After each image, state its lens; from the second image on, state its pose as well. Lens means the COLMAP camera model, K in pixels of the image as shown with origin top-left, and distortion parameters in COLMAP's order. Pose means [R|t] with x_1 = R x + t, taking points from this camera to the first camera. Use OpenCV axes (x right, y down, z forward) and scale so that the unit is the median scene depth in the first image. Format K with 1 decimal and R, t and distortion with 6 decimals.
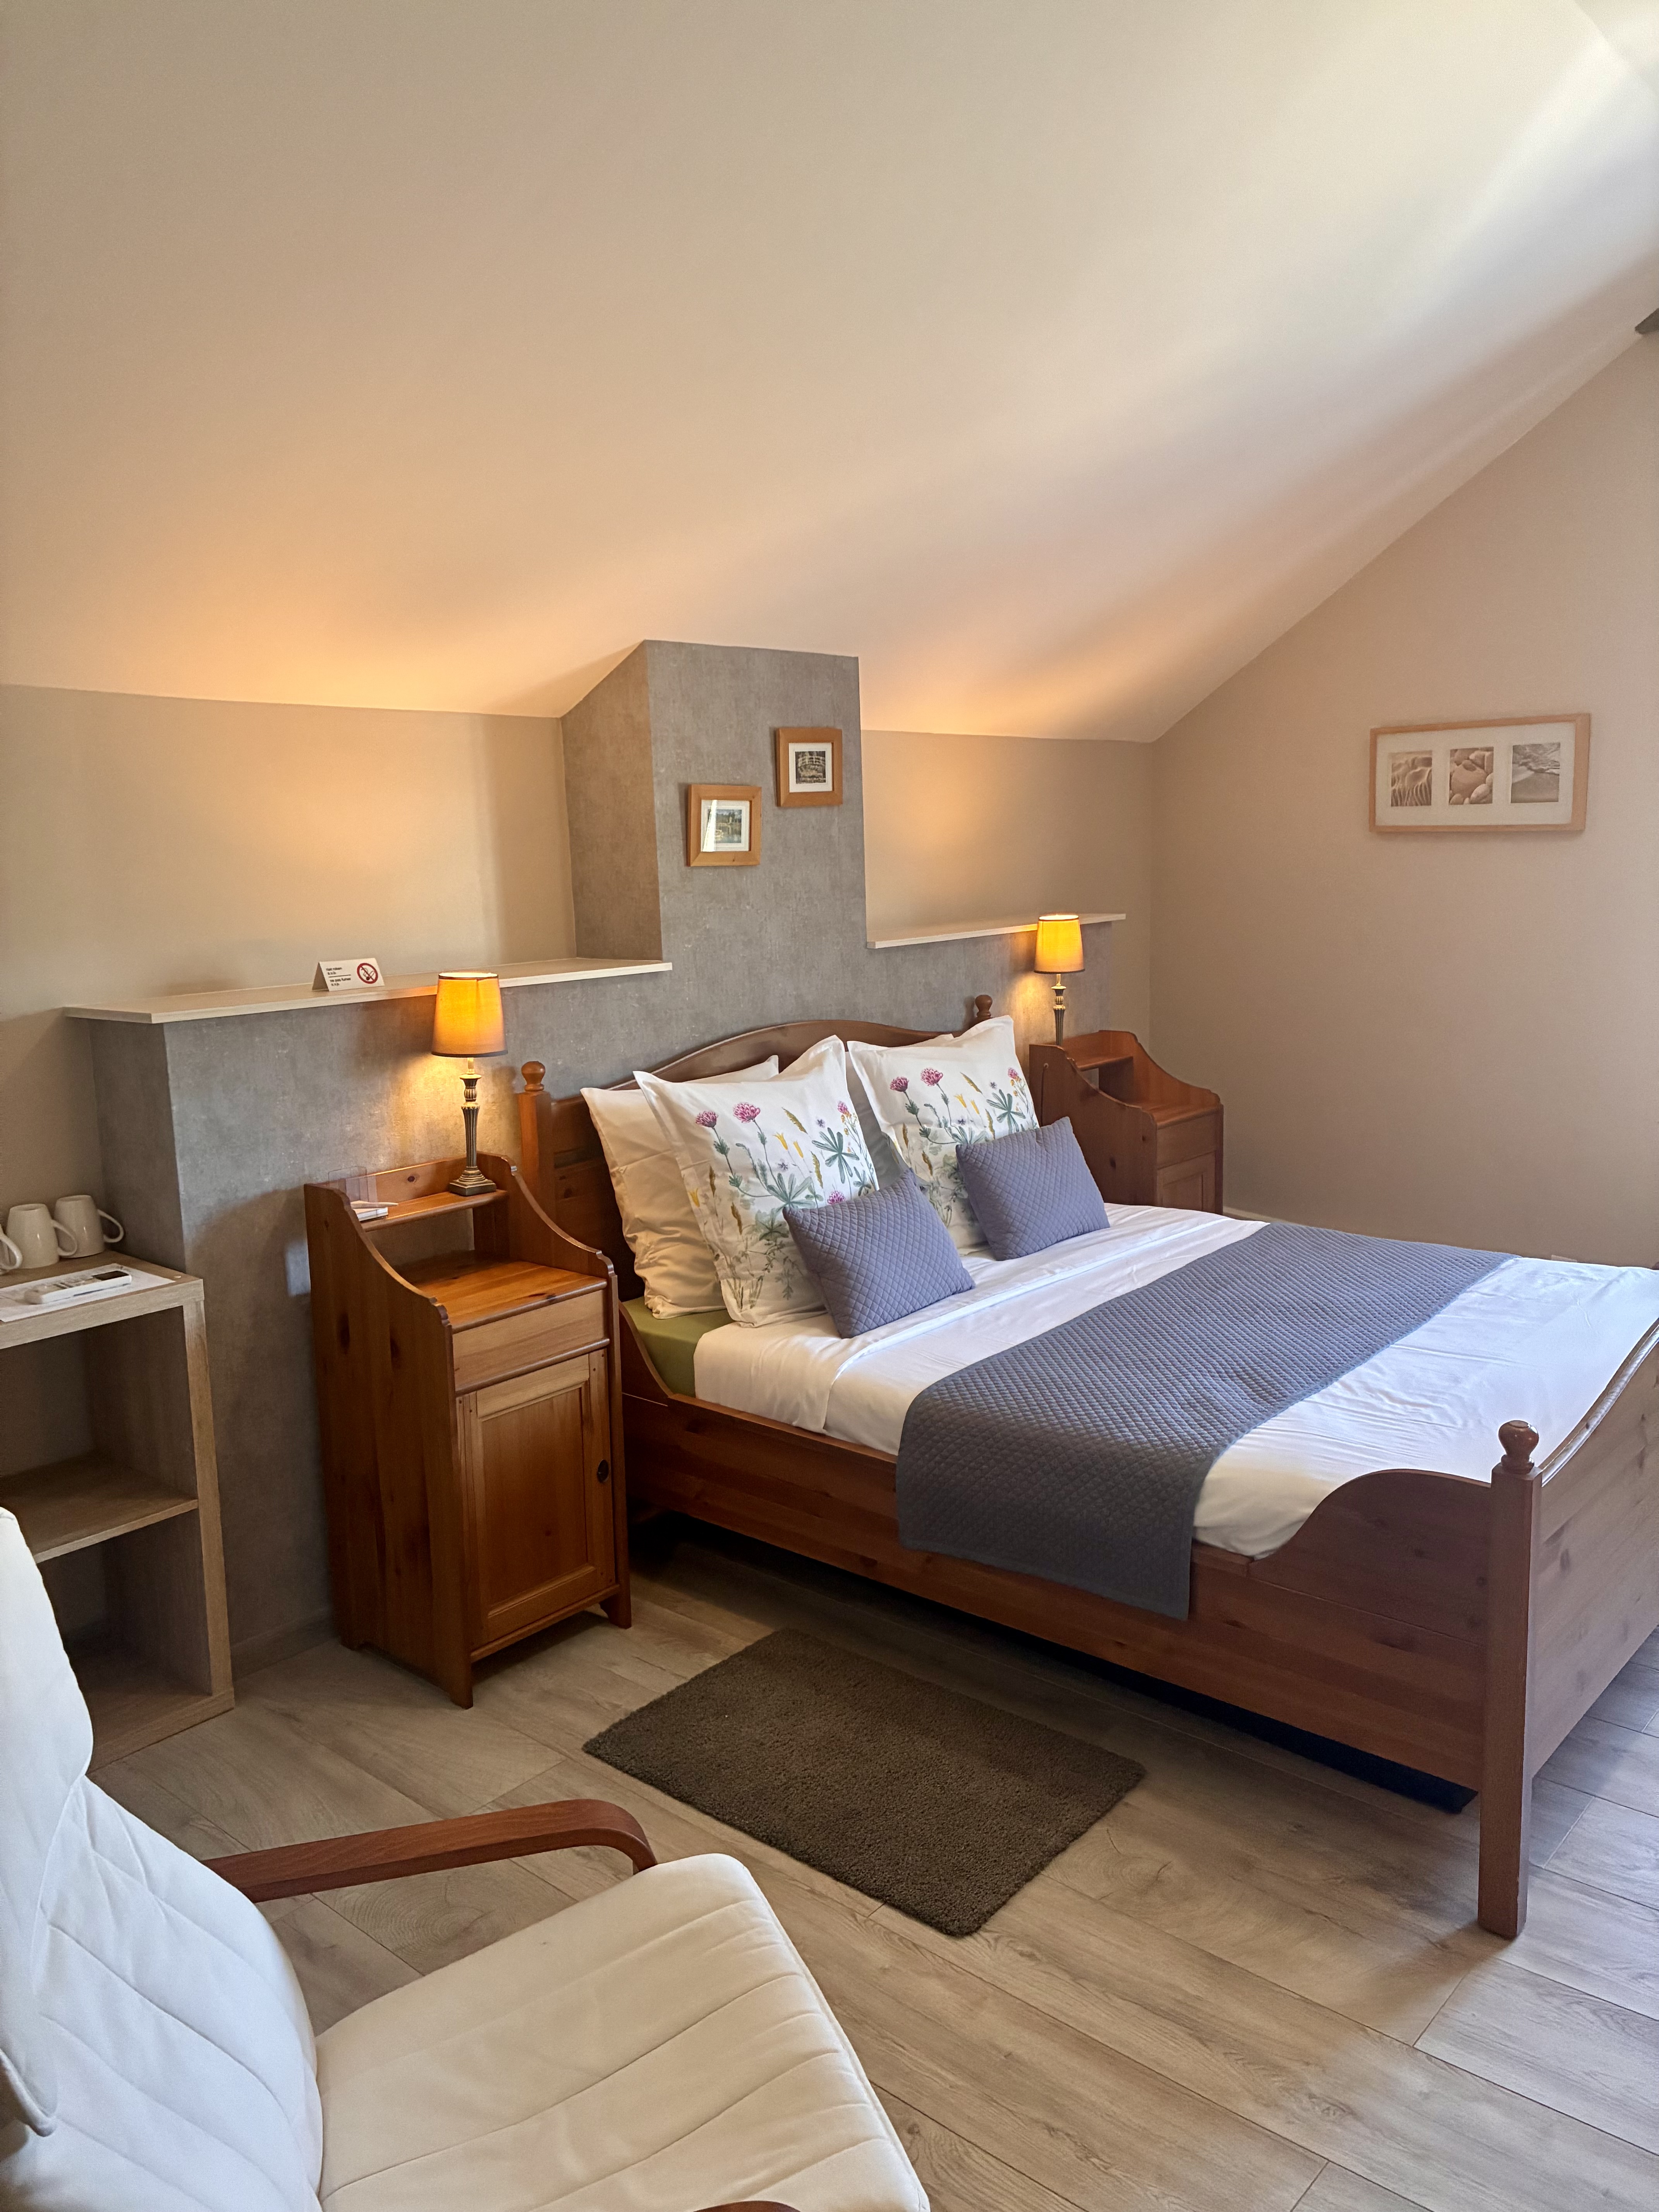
lens RADIAL K [[1665.1, 0, 825.5], [0, 1665.1, 1108.9], [0, 0, 1]] dist [0.055984, -0.076296]
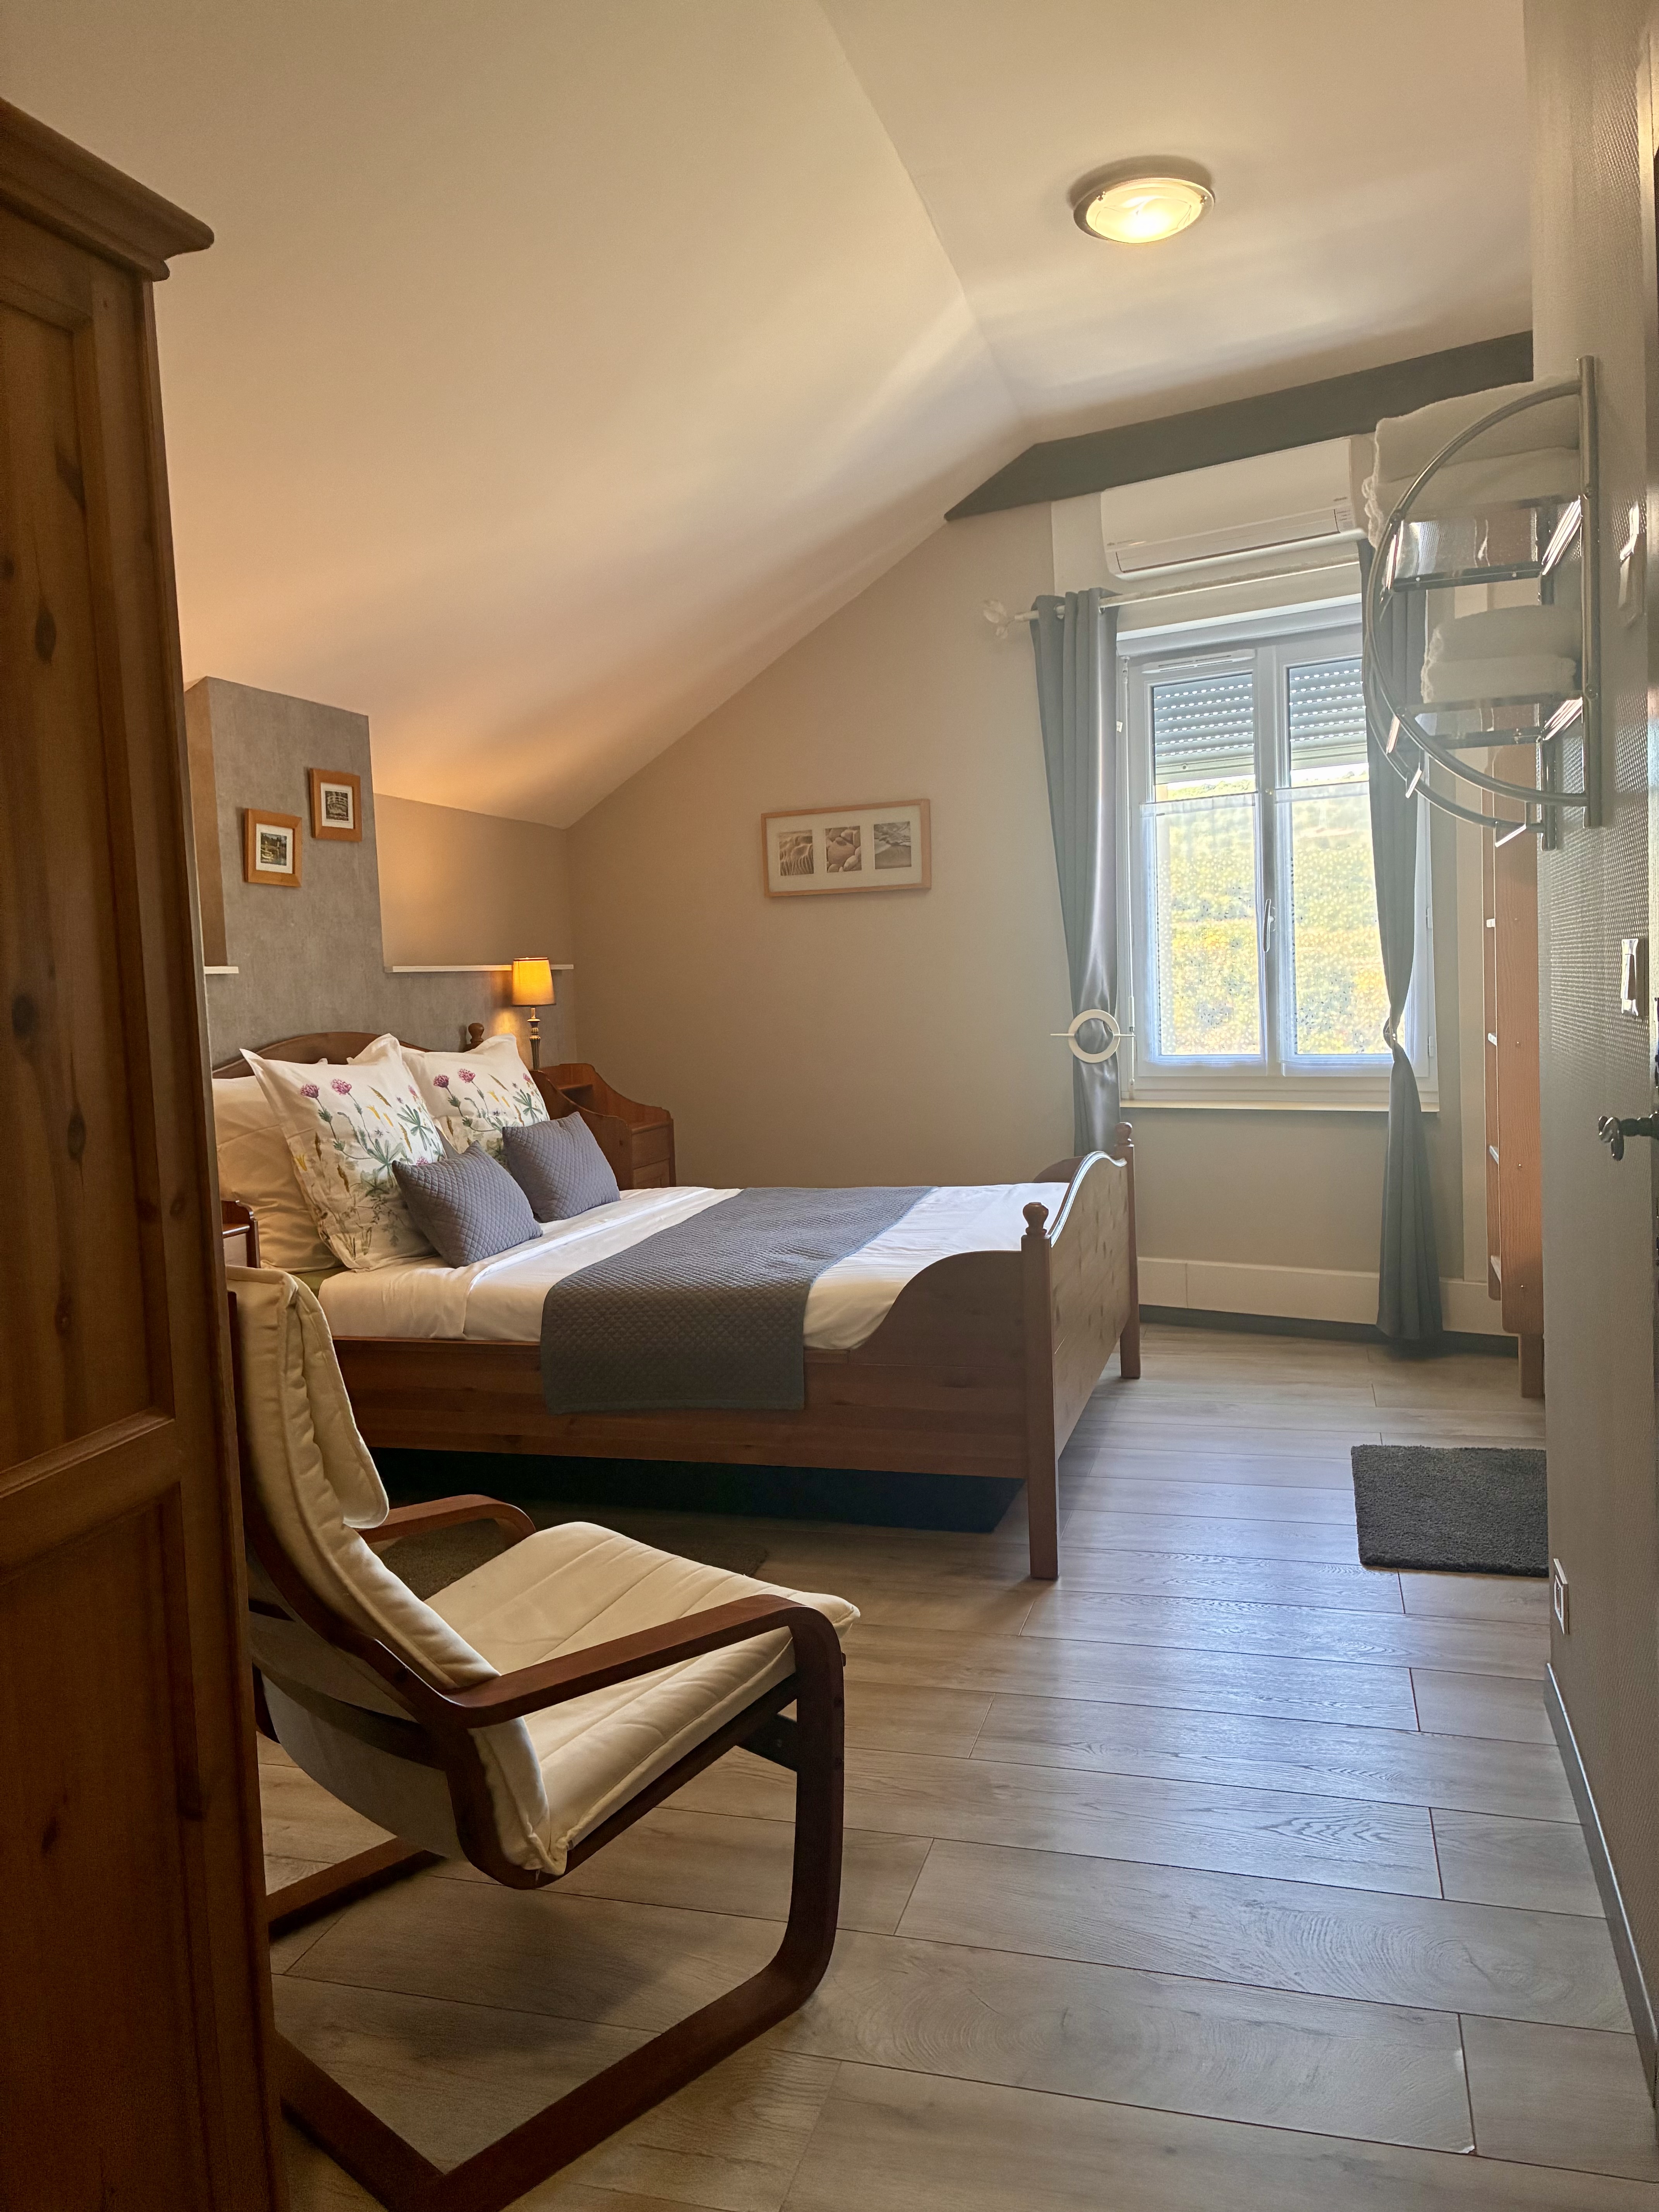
lens RADIAL K [[1665.1, 0, 828.2], [0, 1665.1, 1106.6], [0, 0, 1]] dist [0.055984, -0.076296]
pose [[0.904703, -0.036434, 0.424482, -0.212650], [0.078532, 0.993525, -0.082101, 0.123638], [-0.418743, 0.107612, 0.901706, -0.139835]]
